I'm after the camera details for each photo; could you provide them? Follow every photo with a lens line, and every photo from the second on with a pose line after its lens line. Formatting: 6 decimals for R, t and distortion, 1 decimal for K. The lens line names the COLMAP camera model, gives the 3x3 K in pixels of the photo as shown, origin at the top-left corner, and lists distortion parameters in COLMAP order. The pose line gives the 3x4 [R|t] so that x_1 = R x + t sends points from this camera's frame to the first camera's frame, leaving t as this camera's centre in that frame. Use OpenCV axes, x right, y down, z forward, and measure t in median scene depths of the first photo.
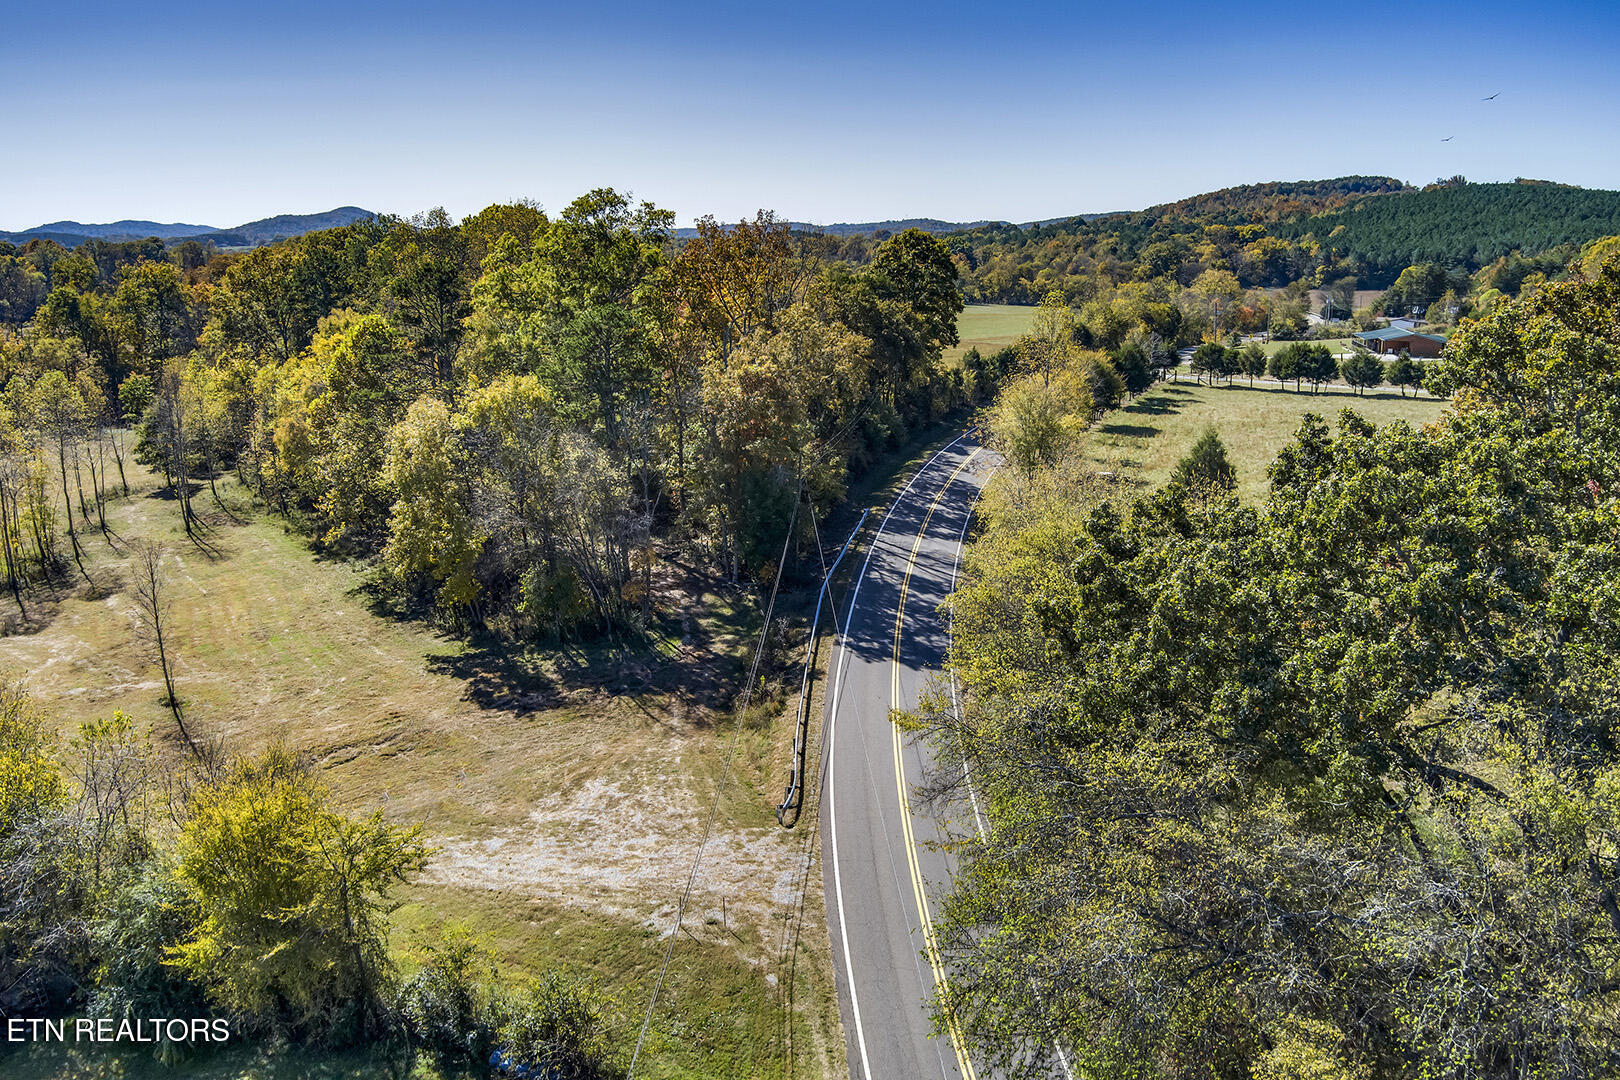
lens RADIAL K [[1297.2, 0, 810.0], [0, 1297.2, 540.0], [0, 0, 1]] dist [-0.094208, 0.049954]
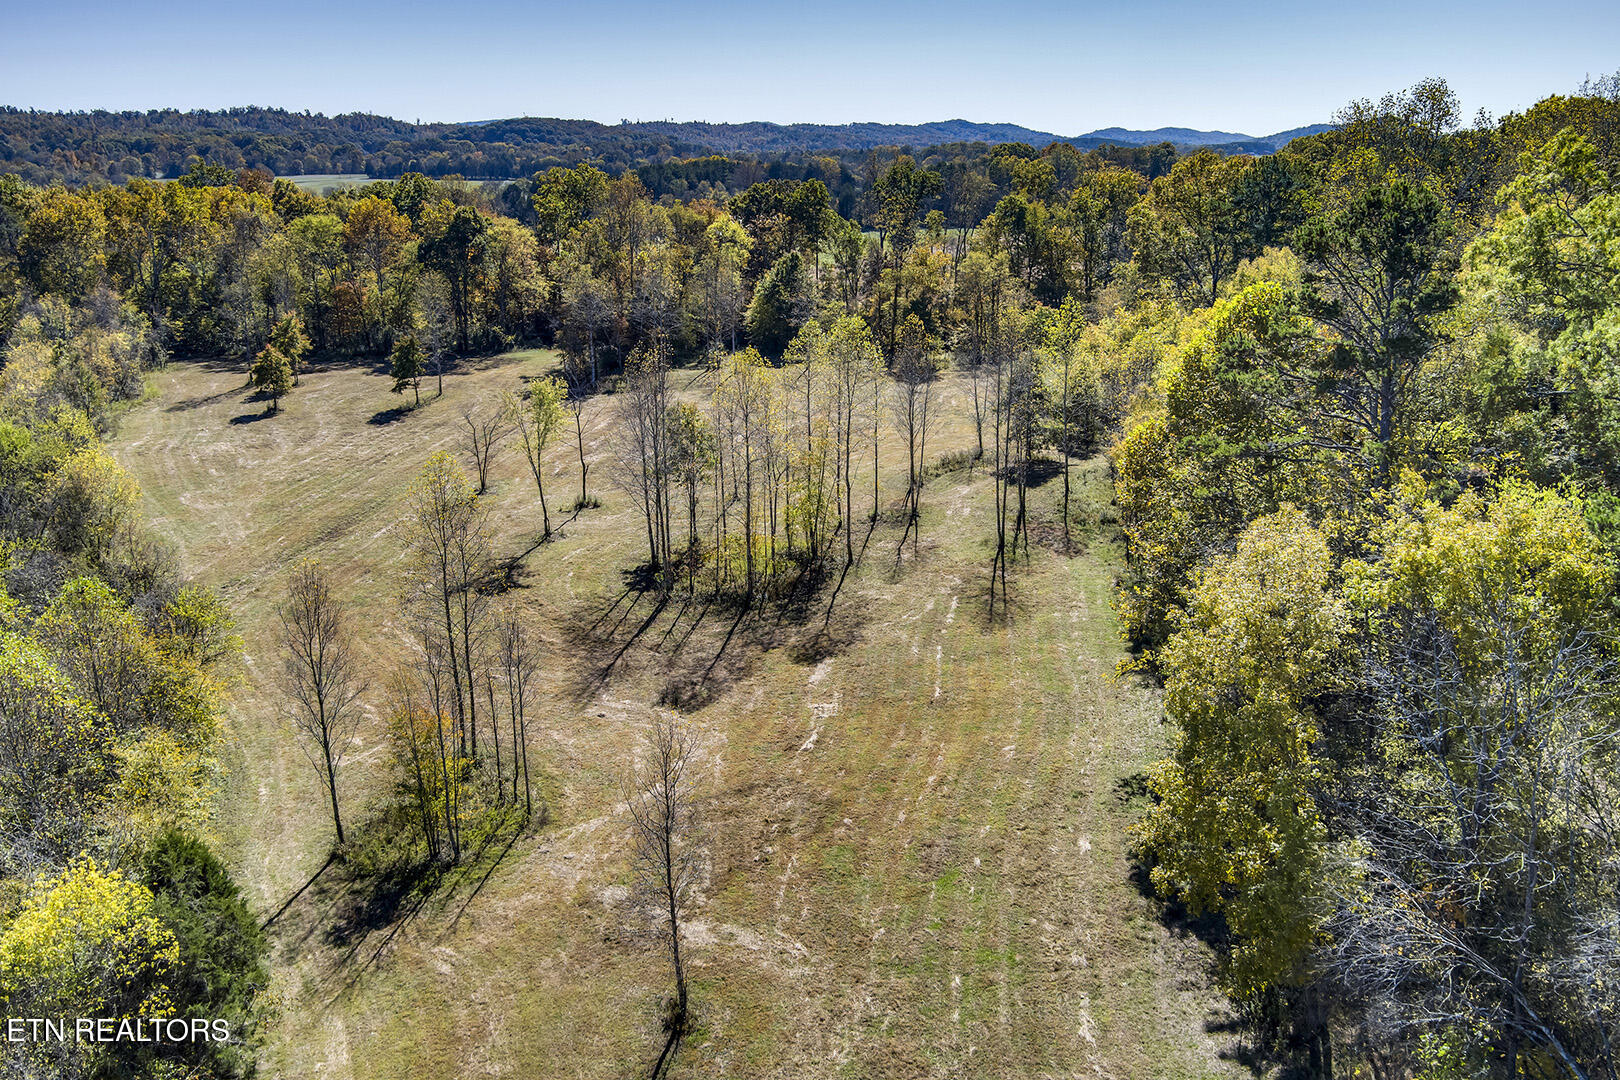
lens RADIAL K [[1297.2, 0, 810.0], [0, 1297.2, 540.0], [0, 0, 1]] dist [-0.094208, 0.049954]
pose [[0.732386, 0.194598, -0.652489, -0.077169], [-0.151069, 0.980846, 0.122959, -0.073872], [0.663919, 0.008518, 0.747756, 0.328323]]
